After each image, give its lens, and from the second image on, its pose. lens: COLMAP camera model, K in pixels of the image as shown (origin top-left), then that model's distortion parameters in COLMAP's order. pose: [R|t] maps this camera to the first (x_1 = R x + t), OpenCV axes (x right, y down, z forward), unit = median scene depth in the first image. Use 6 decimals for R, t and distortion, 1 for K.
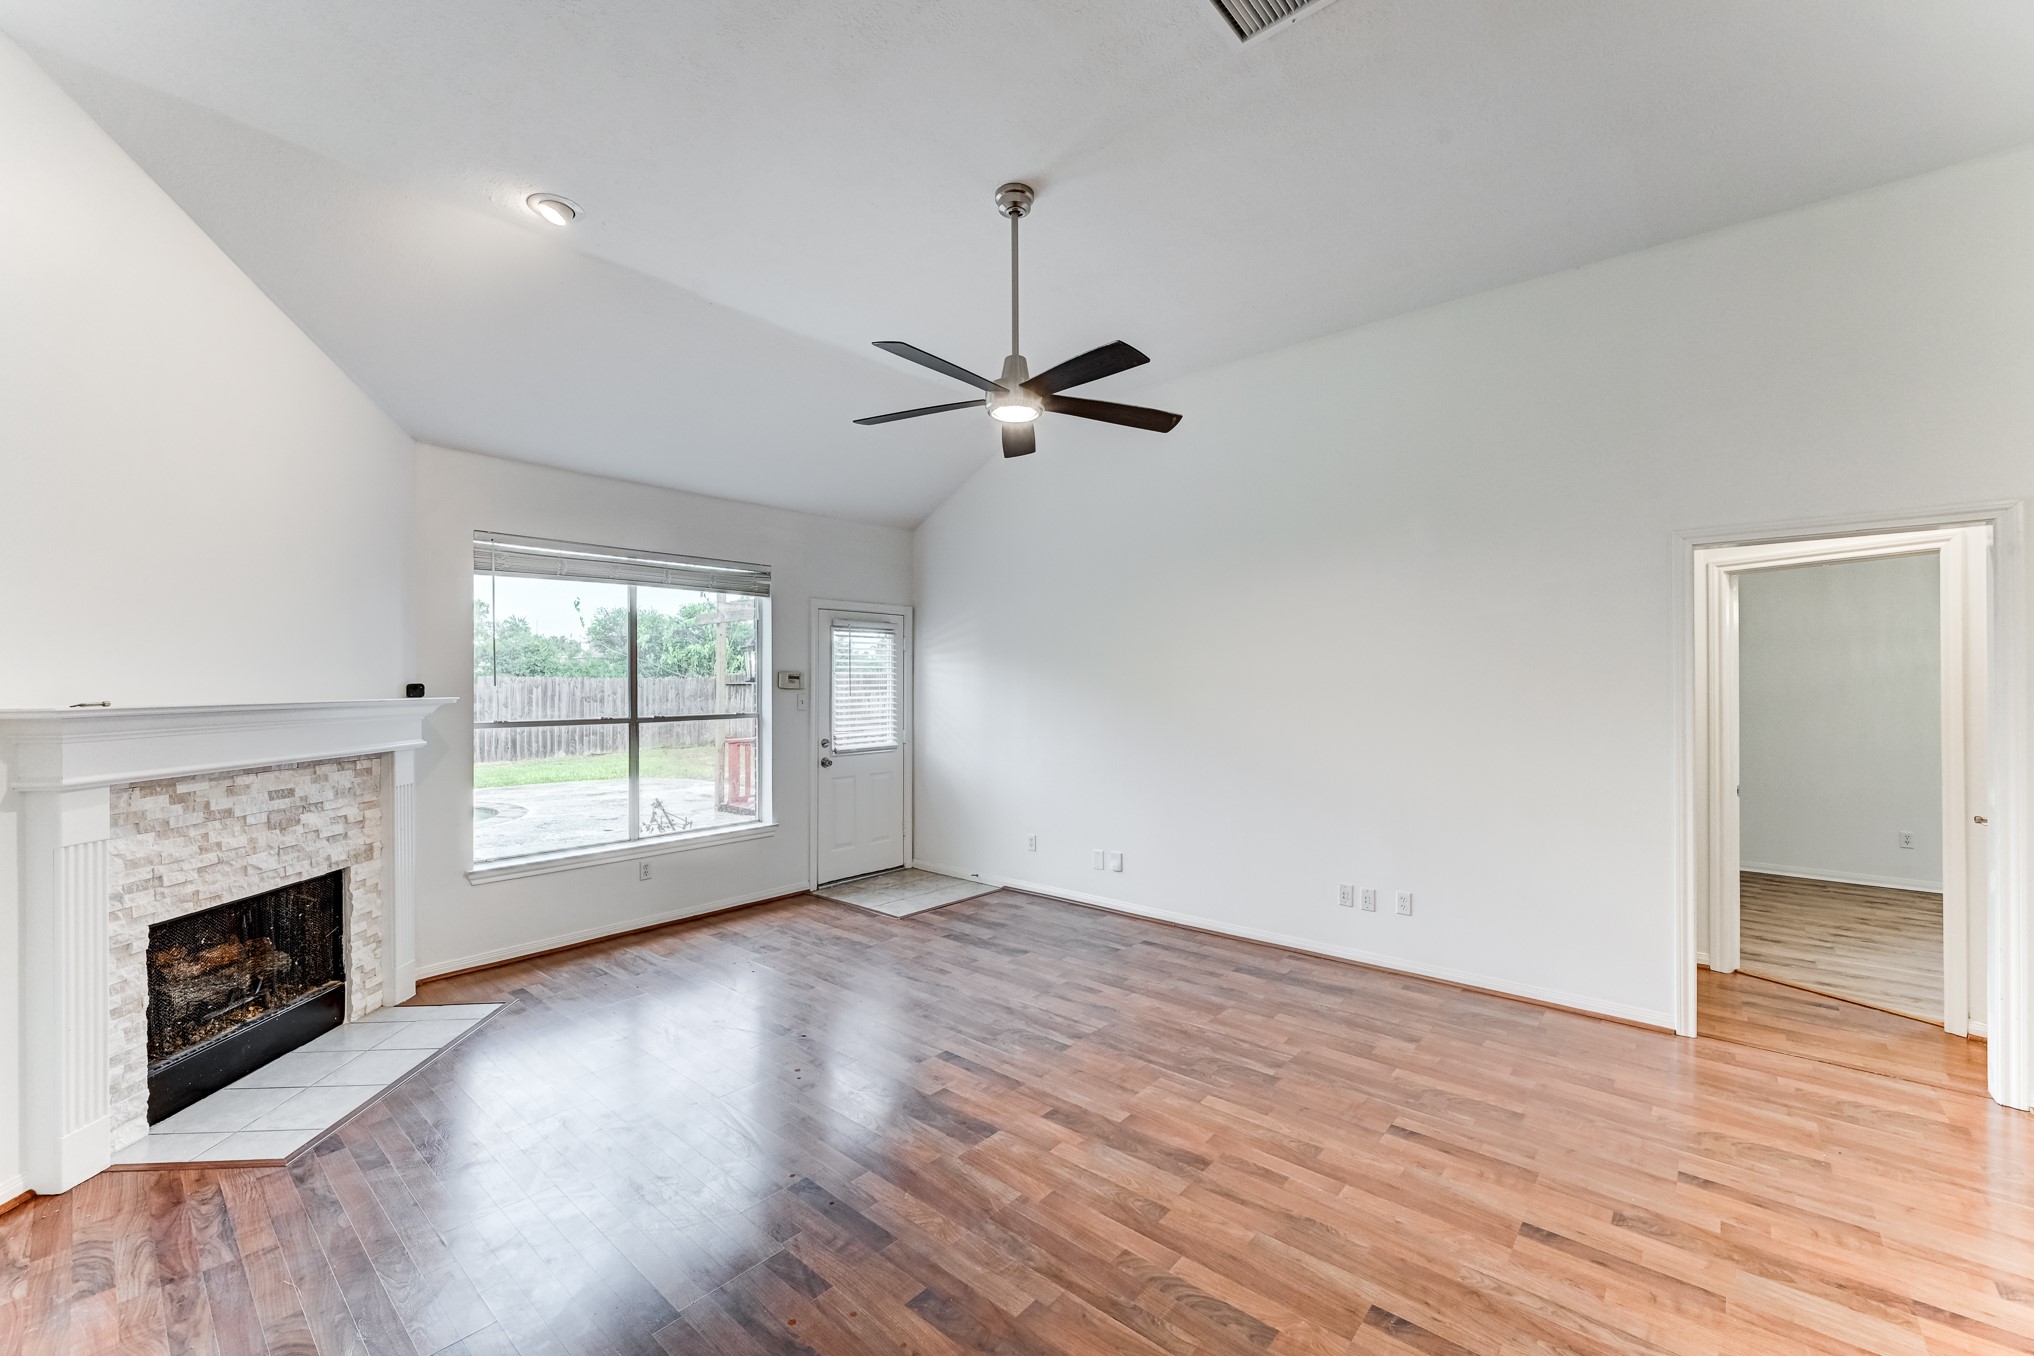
lens RADIAL K [[818.3, 0, 1008.2], [0, 818.3, 682.3], [0, 0, 1]] dist [-0.008517, 0.000844]
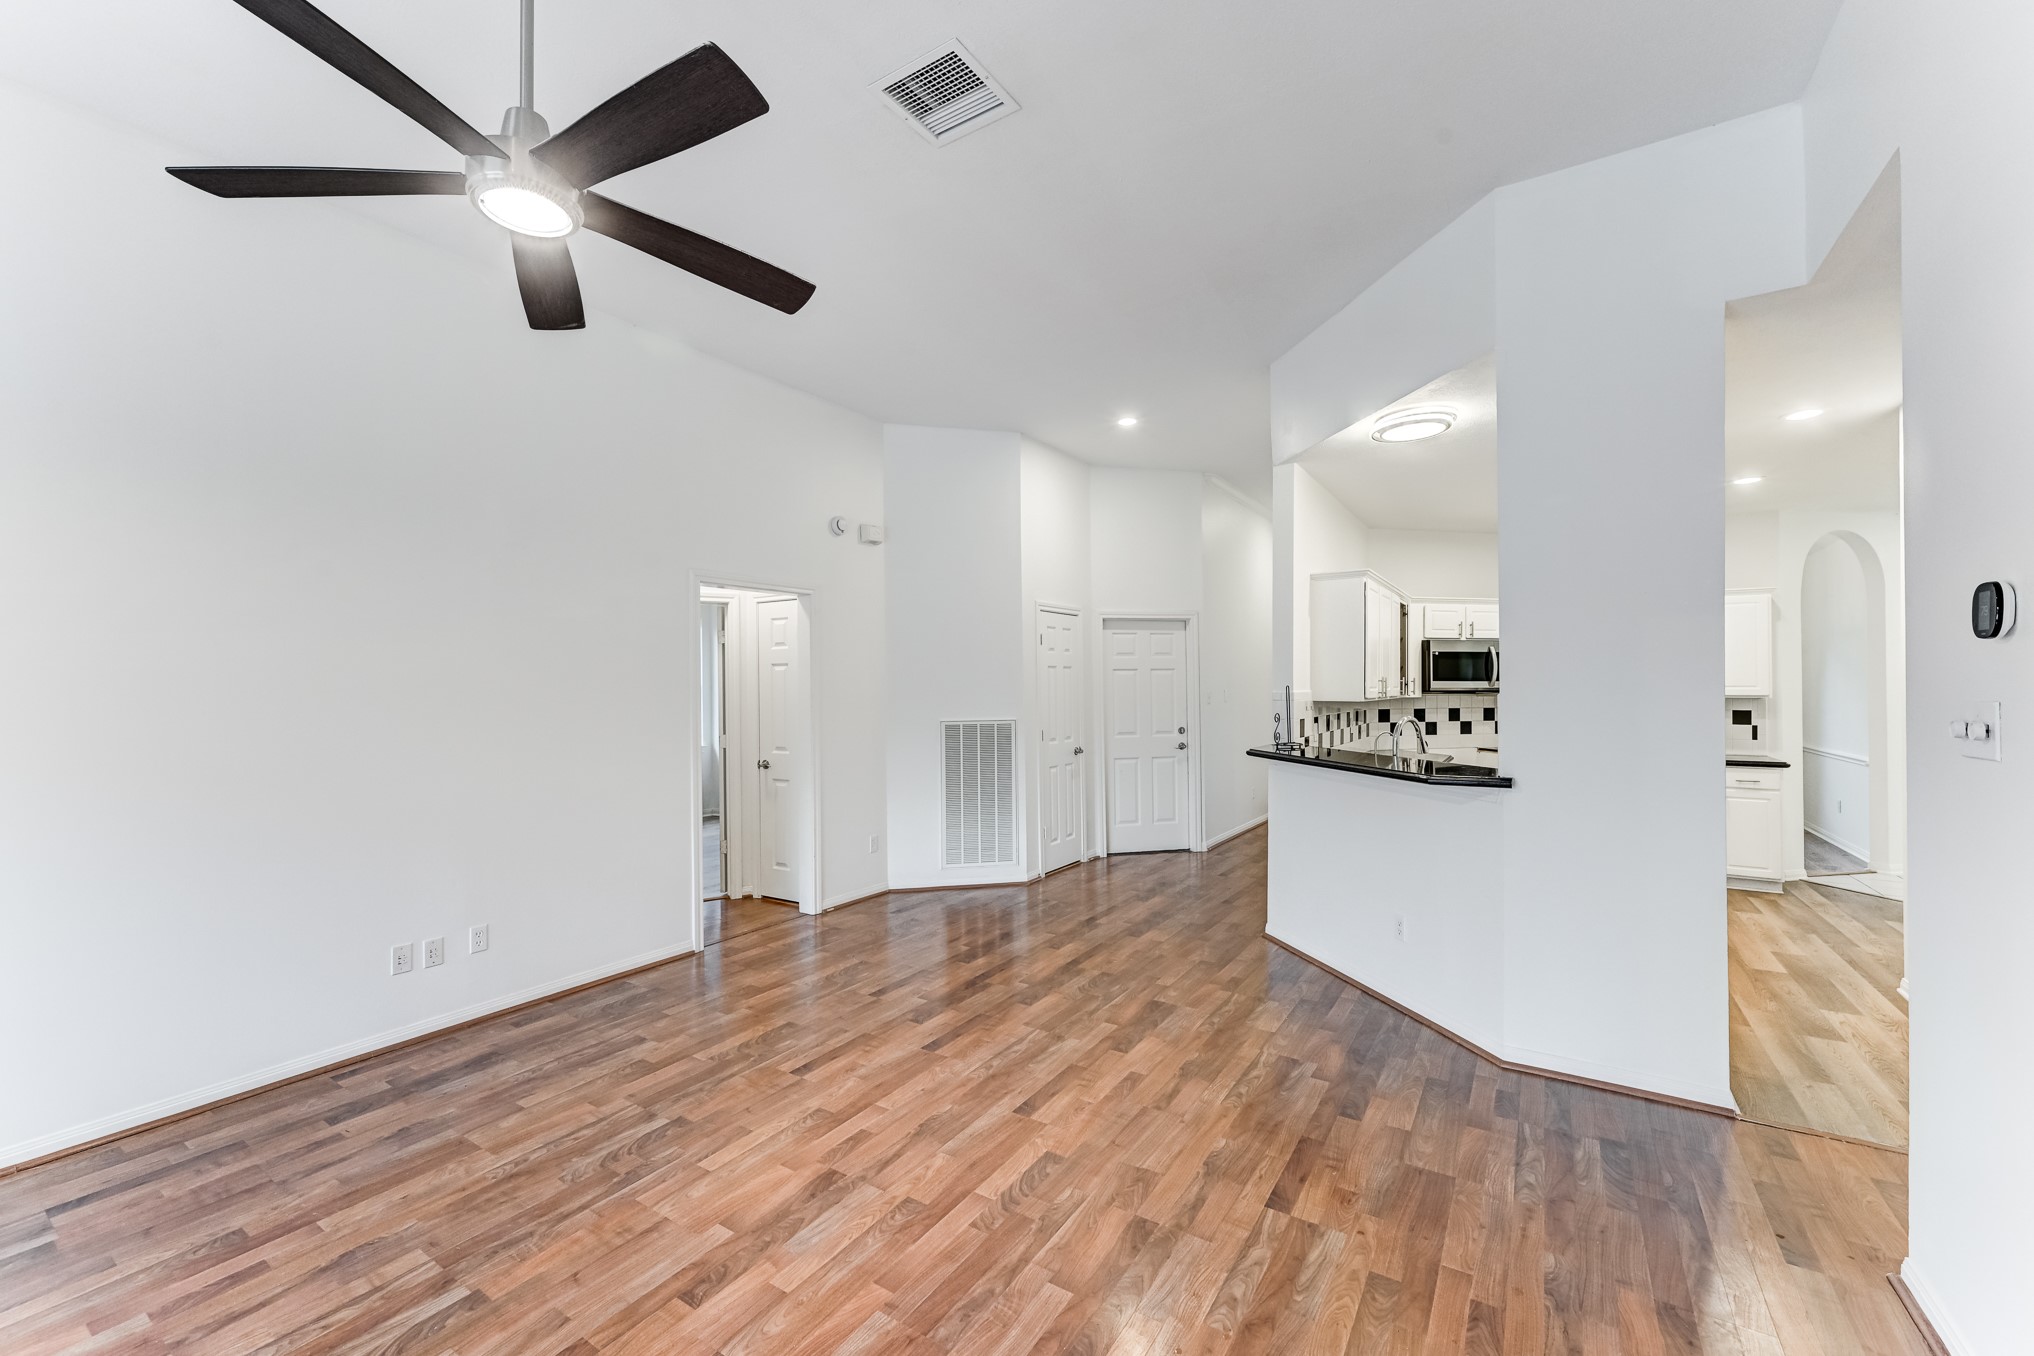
lens RADIAL K [[818.3, 0, 1017.1], [0, 818.3, 686.0], [0, 0, 1]] dist [-0.008517, 0.000844]
pose [[-0.151368, 0.002112, 0.988475, -0.583133], [0.006442, 0.999979, -0.001150, 0.007669], [-0.988456, 0.006193, -0.151378, 0.713681]]
